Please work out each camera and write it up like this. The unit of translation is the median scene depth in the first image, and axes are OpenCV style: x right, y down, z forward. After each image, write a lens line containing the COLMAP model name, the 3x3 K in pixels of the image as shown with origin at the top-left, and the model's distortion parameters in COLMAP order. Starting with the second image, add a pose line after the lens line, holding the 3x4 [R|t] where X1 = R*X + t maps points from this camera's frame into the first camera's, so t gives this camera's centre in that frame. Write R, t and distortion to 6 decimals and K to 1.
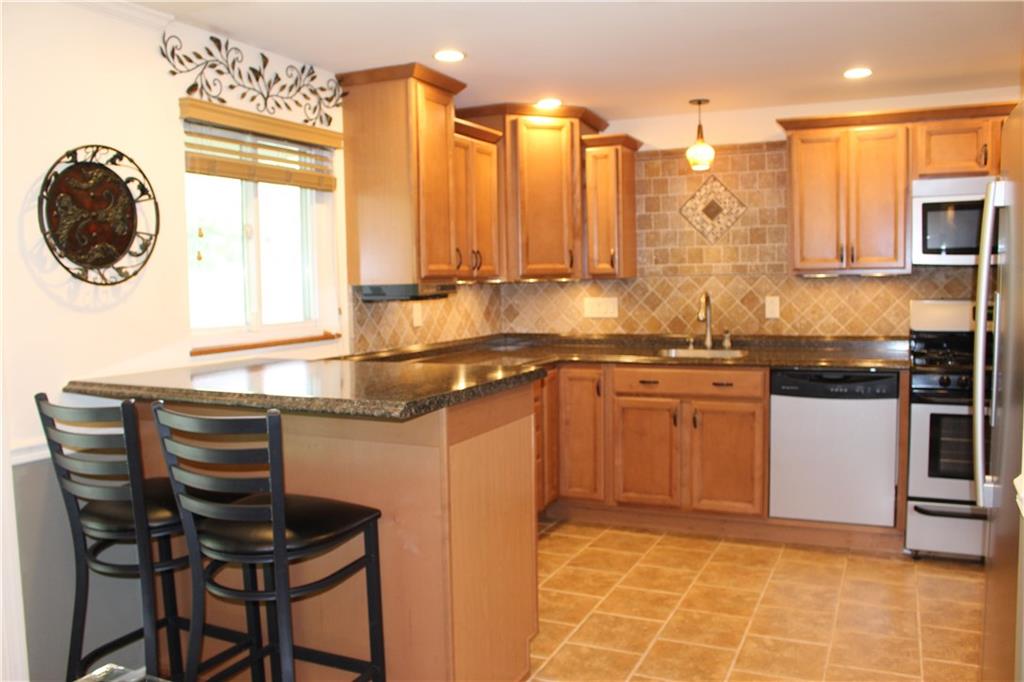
lens RADIAL K [[842.1, 0, 521.6], [0, 842.1, 330.4], [0, 0, 1]] dist [-0.137947, 0.090885]
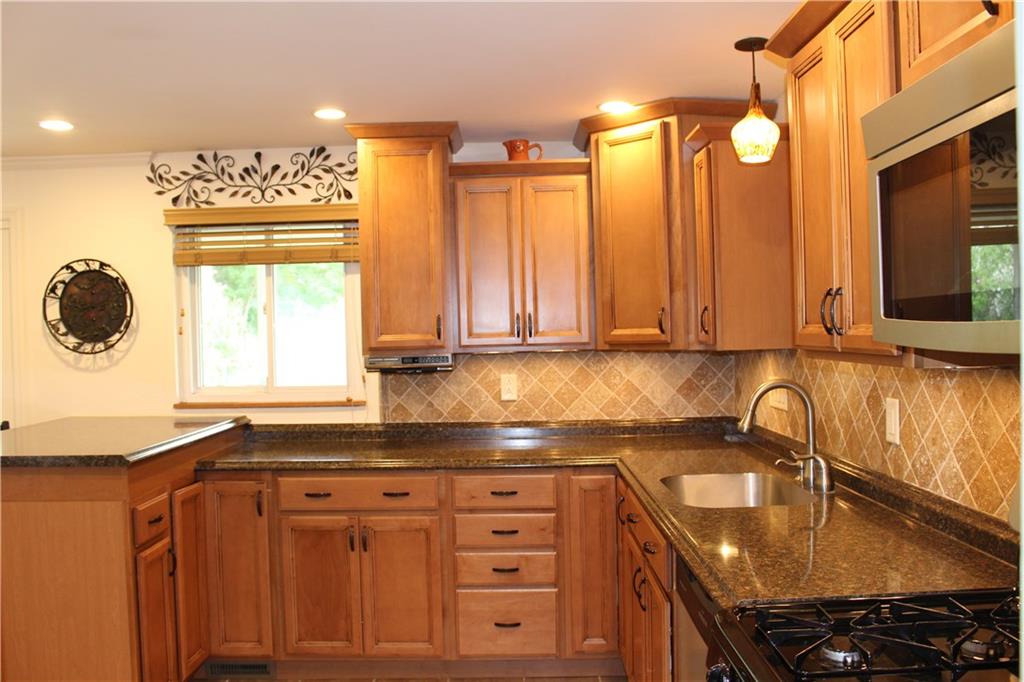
lens RADIAL K [[842.1, 0, 504.7], [0, 842.1, 347.0], [0, 0, 1]] dist [-0.137947, 0.090885]
pose [[0.415295, 0.027571, -0.909269, 0.724845], [-0.044380, 0.998964, 0.010021, -0.074083], [0.908603, 0.036192, 0.416089, 0.683767]]
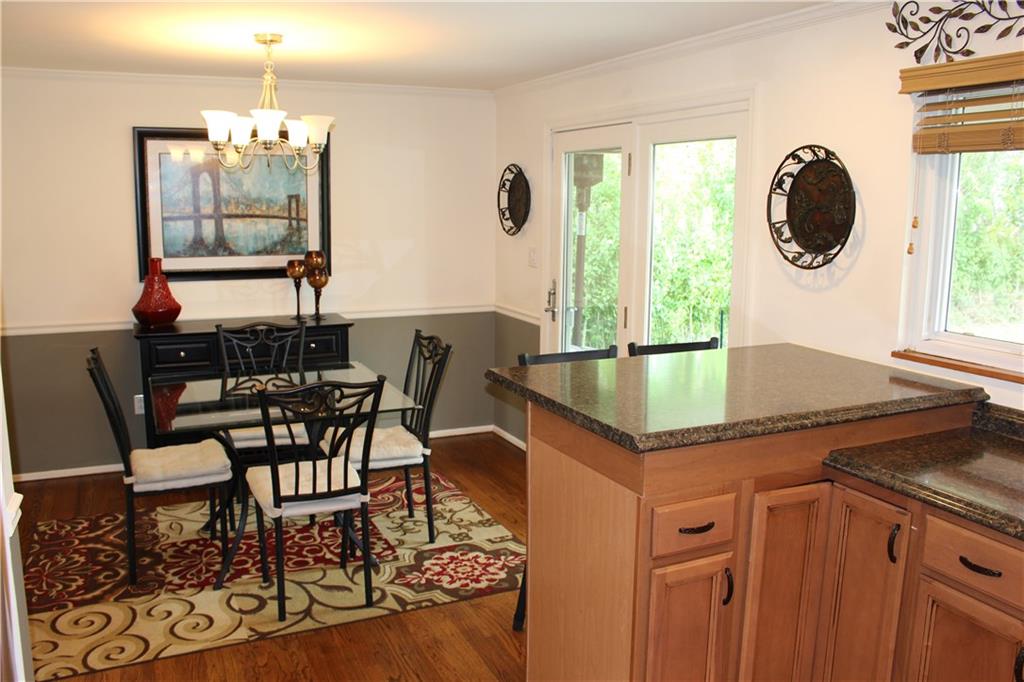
lens RADIAL K [[842.1, 0, 504.3], [0, 842.1, 346.2], [0, 0, 1]] dist [-0.137947, 0.090885]
pose [[-0.658704, 0.145484, -0.738203, 0.411281], [-0.037438, 0.973575, 0.225278, -0.124868], [0.751470, 0.176029, -0.635851, 0.922298]]
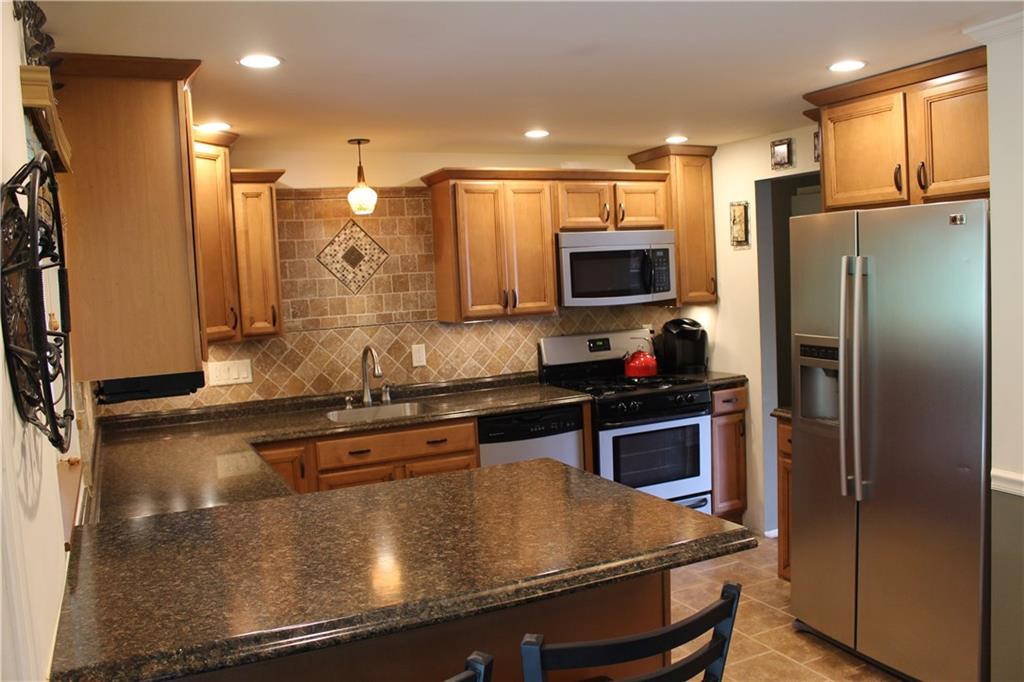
lens RADIAL K [[842.1, 0, 506.7], [0, 842.1, 339.2], [0, 0, 1]] dist [-0.137947, 0.090885]
pose [[0.640777, -0.073356, 0.764215, -0.446774], [0.086267, 0.996000, 0.023271, -0.069519], [-0.762865, 0.051015, 0.644542, 0.315581]]
